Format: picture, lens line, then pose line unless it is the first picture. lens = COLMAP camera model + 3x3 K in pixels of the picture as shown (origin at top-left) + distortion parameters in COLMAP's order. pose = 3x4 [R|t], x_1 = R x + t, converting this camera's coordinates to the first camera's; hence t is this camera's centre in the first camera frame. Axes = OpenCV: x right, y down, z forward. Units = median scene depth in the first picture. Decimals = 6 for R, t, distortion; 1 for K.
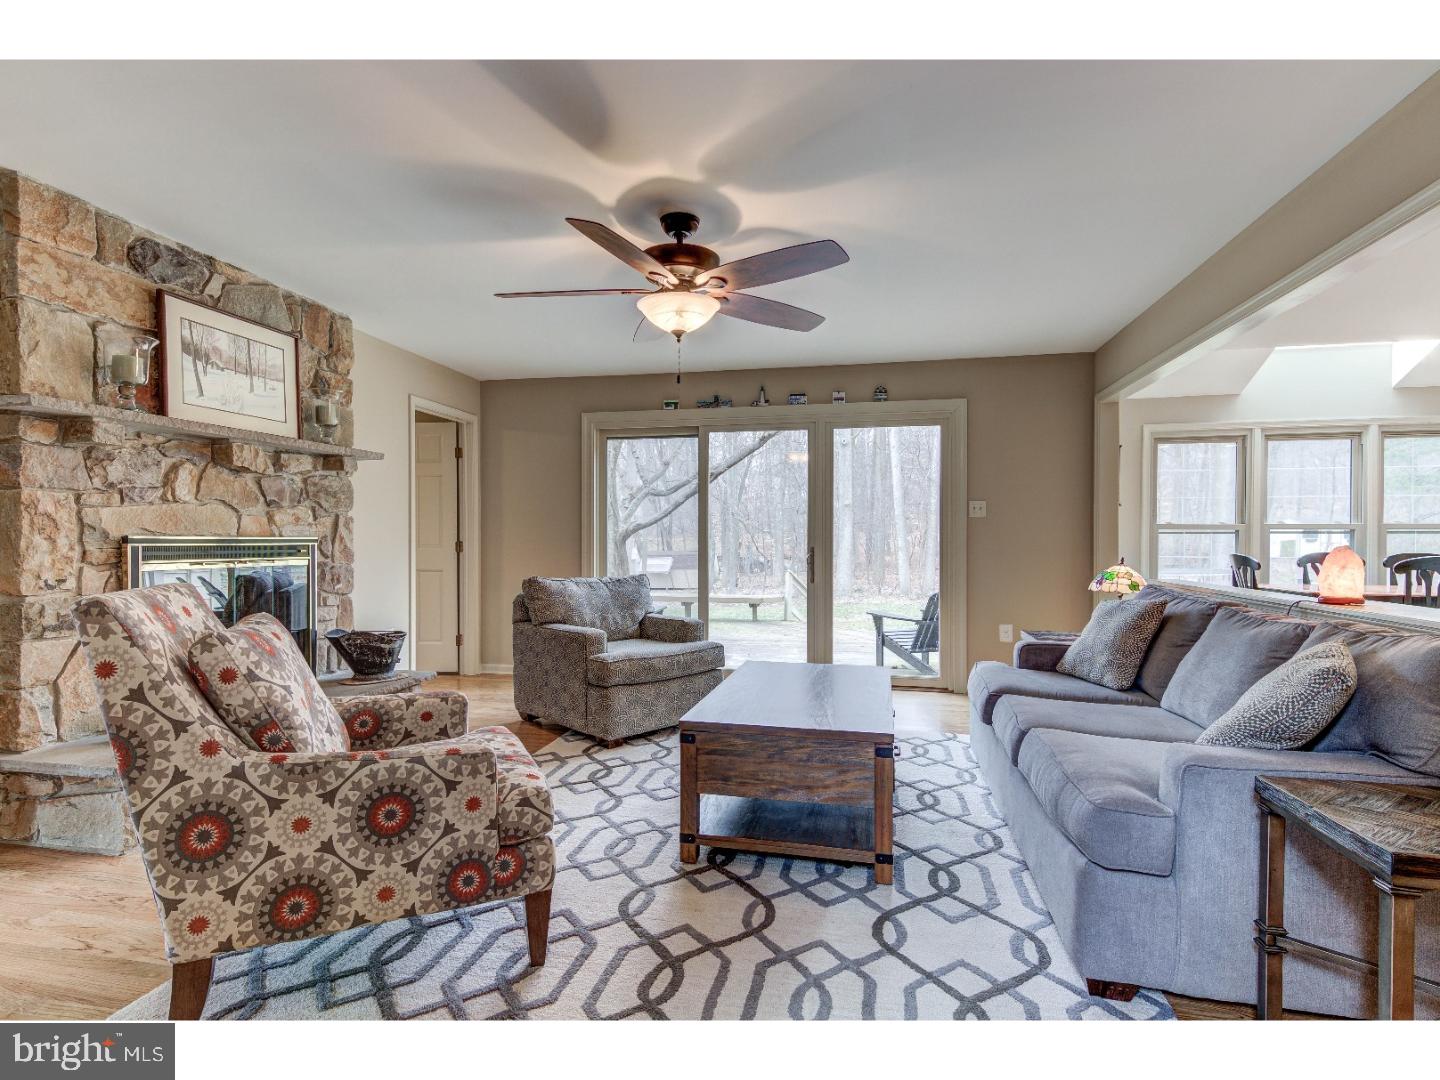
lens RADIAL K [[721.6, 0, 726.0], [0, 721.6, 545.5], [0, 0, 1]] dist [0.017227, -0.004633]
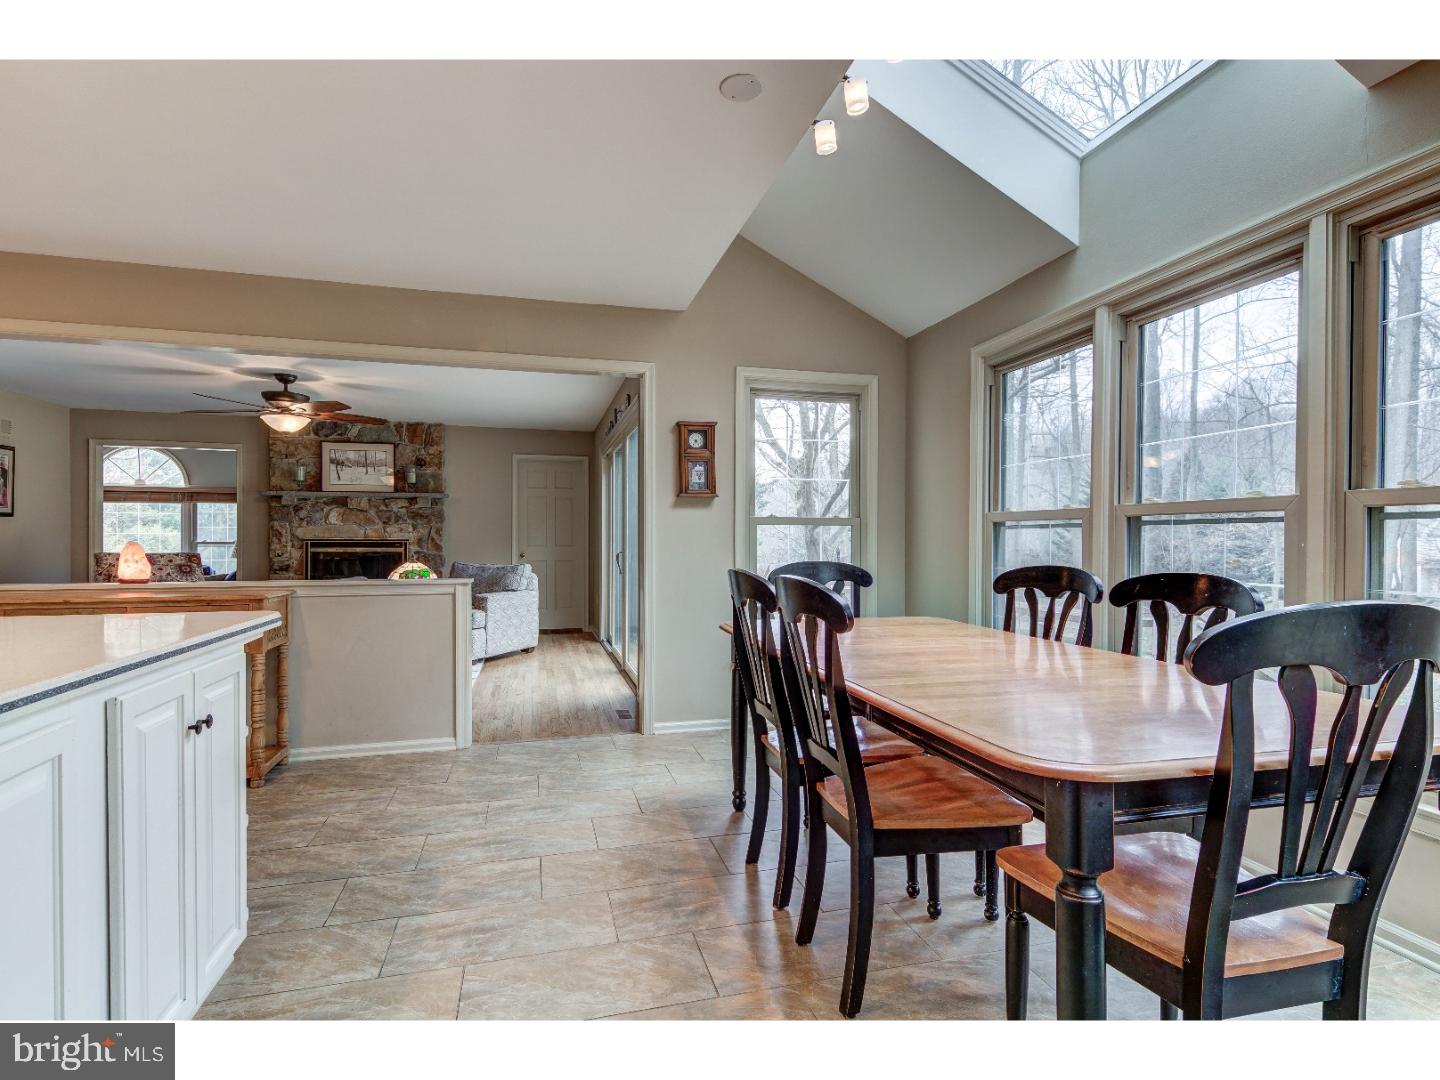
lens RADIAL K [[721.6, 0, 719.9], [0, 721.6, 541.6], [0, 0, 1]] dist [0.017227, -0.004633]
pose [[0.443914, 0.000191, -0.896069, 1.915983], [-0.009338, 0.999947, -0.004413, -0.002203], [0.896021, 0.010327, 0.443892, 1.027861]]
